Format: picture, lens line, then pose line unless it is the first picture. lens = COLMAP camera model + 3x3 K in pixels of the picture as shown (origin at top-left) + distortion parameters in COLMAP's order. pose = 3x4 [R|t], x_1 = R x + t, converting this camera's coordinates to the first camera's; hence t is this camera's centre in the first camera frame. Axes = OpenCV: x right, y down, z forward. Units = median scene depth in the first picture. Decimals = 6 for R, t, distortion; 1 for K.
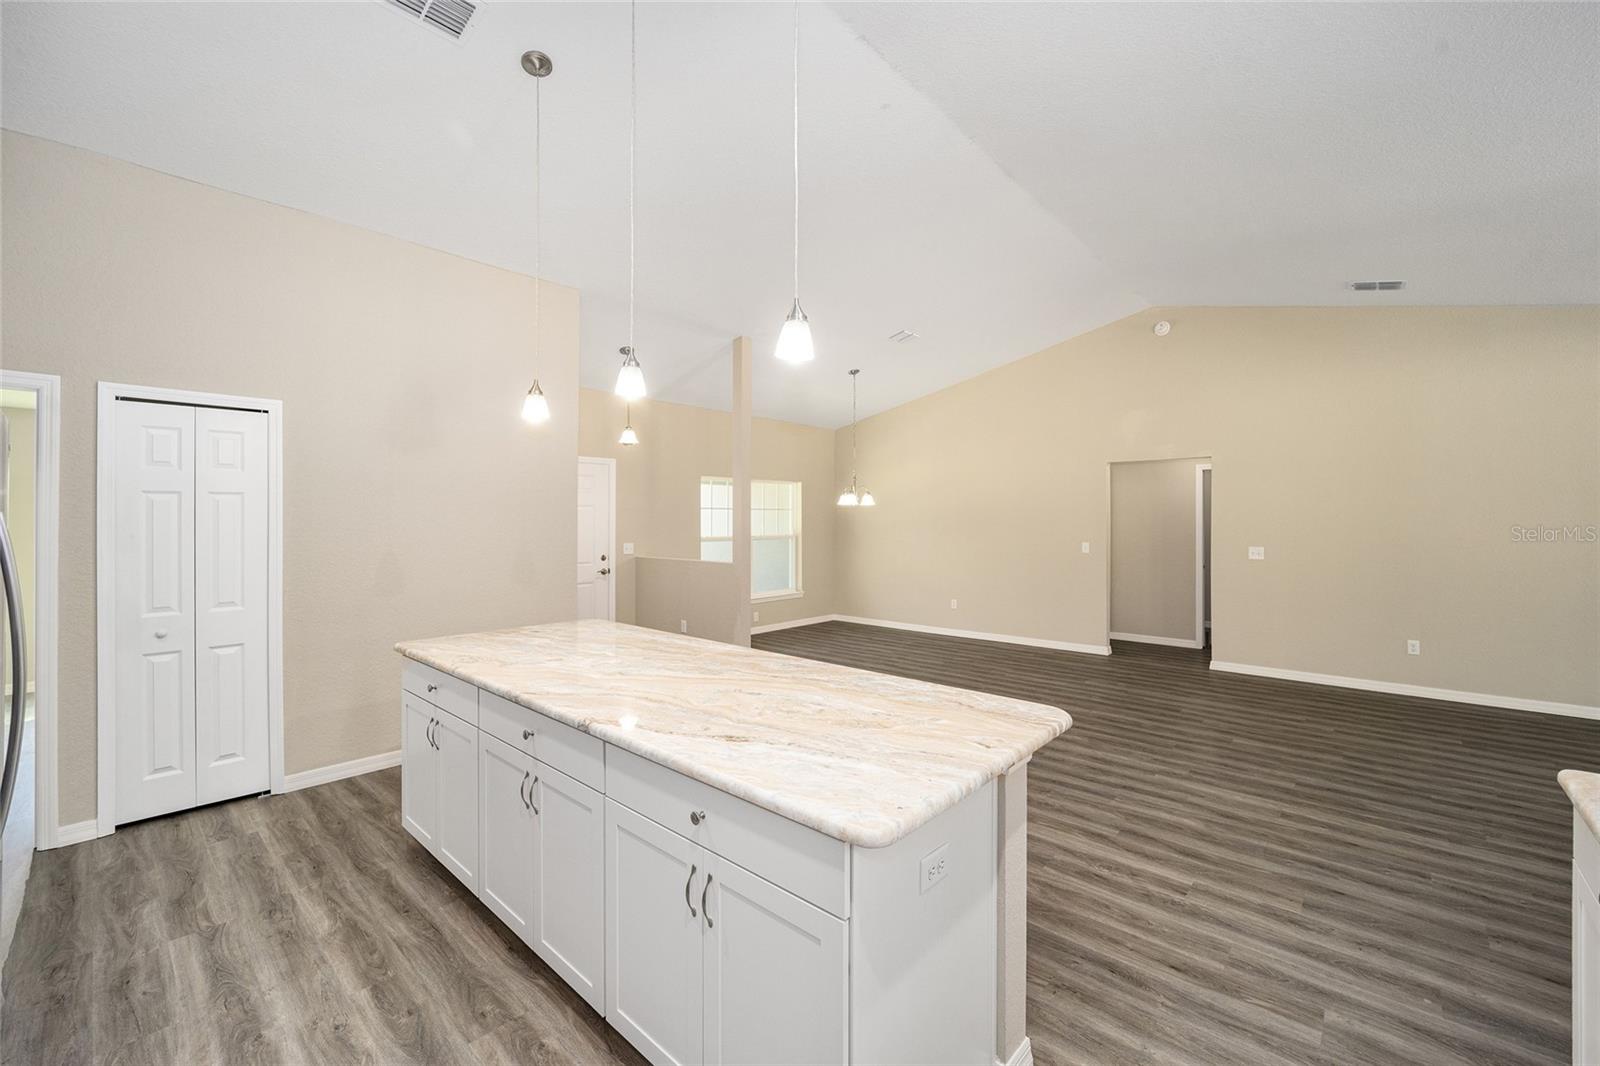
lens RADIAL K [[653.9, 0, 795.6], [0, 653.9, 509.1], [0, 0, 1]] dist [-0.010980, 0.000190]
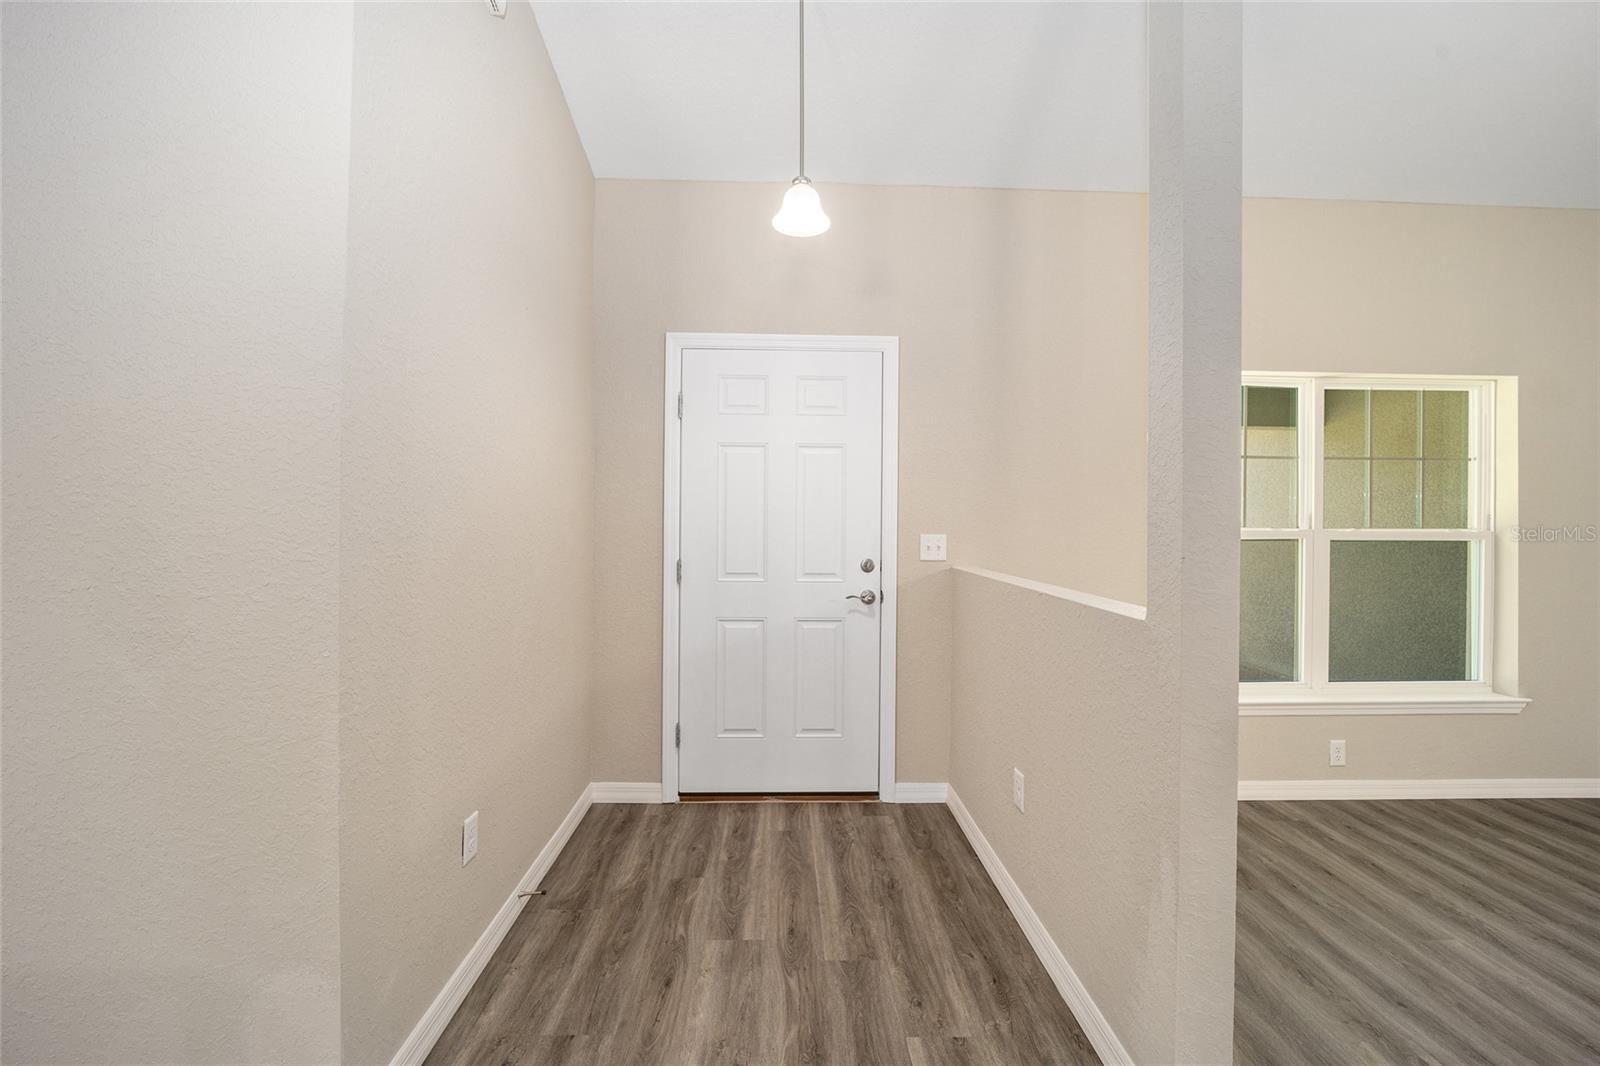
lens RADIAL K [[650.3, 0, 795.7], [0, 650.3, 524.2], [0, 0, 1]] dist [-0.011059, 0.000455]
pose [[0.694442, 0.010477, -0.719472, -0.029163], [0.002967, 0.999844, 0.017424, 0.069286], [0.719542, -0.014235, 0.694303, 1.174350]]
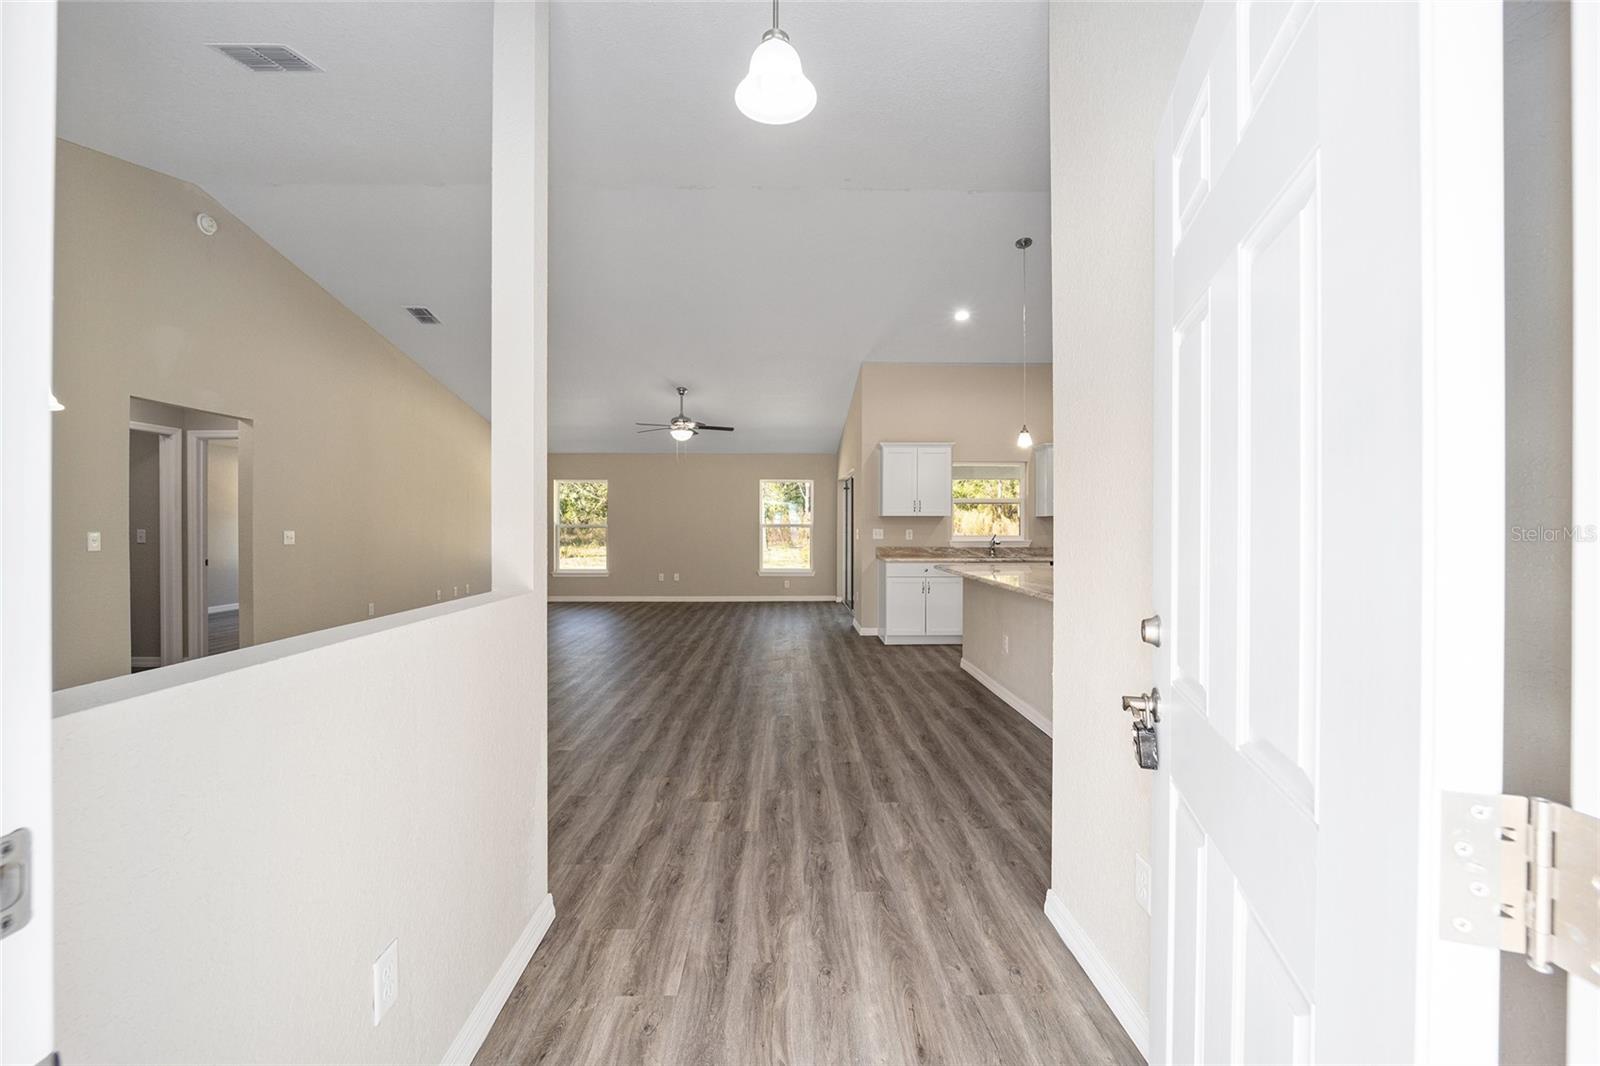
lens RADIAL K [[650.3, 0, 795.7], [0, 650.3, 524.2], [0, 0, 1]] dist [-0.011059, 0.000455]
pose [[-0.688518, -0.001126, 0.725218, -0.657155], [-0.014371, 0.999824, -0.012091, 0.080746], [-0.725076, -0.018748, -0.688413, 1.763192]]
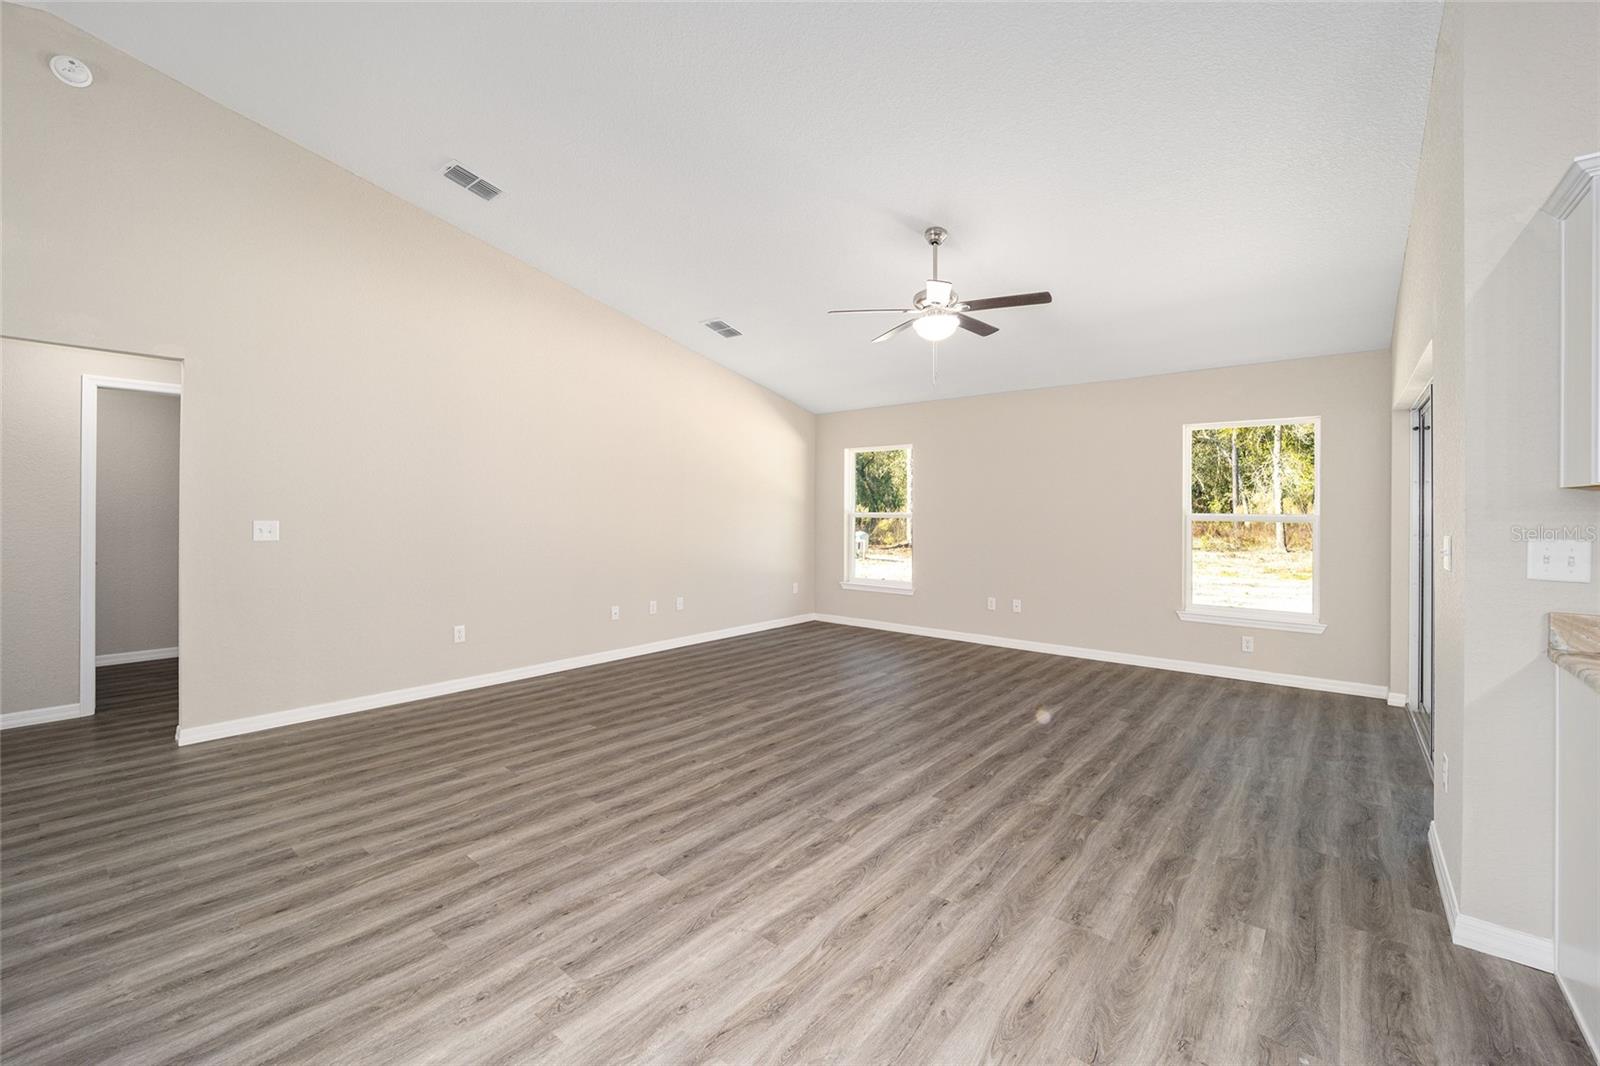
lens RADIAL K [[653.9, 0, 795.6], [0, 653.9, 509.1], [0, 0, 1]] dist [-0.010980, 0.000190]
pose [[-0.042827, 0.002422, 0.999080, 0.120491], [-0.023171, 0.999726, -0.003417, 0.061181], [-0.998814, -0.023296, -0.042759, 0.842783]]
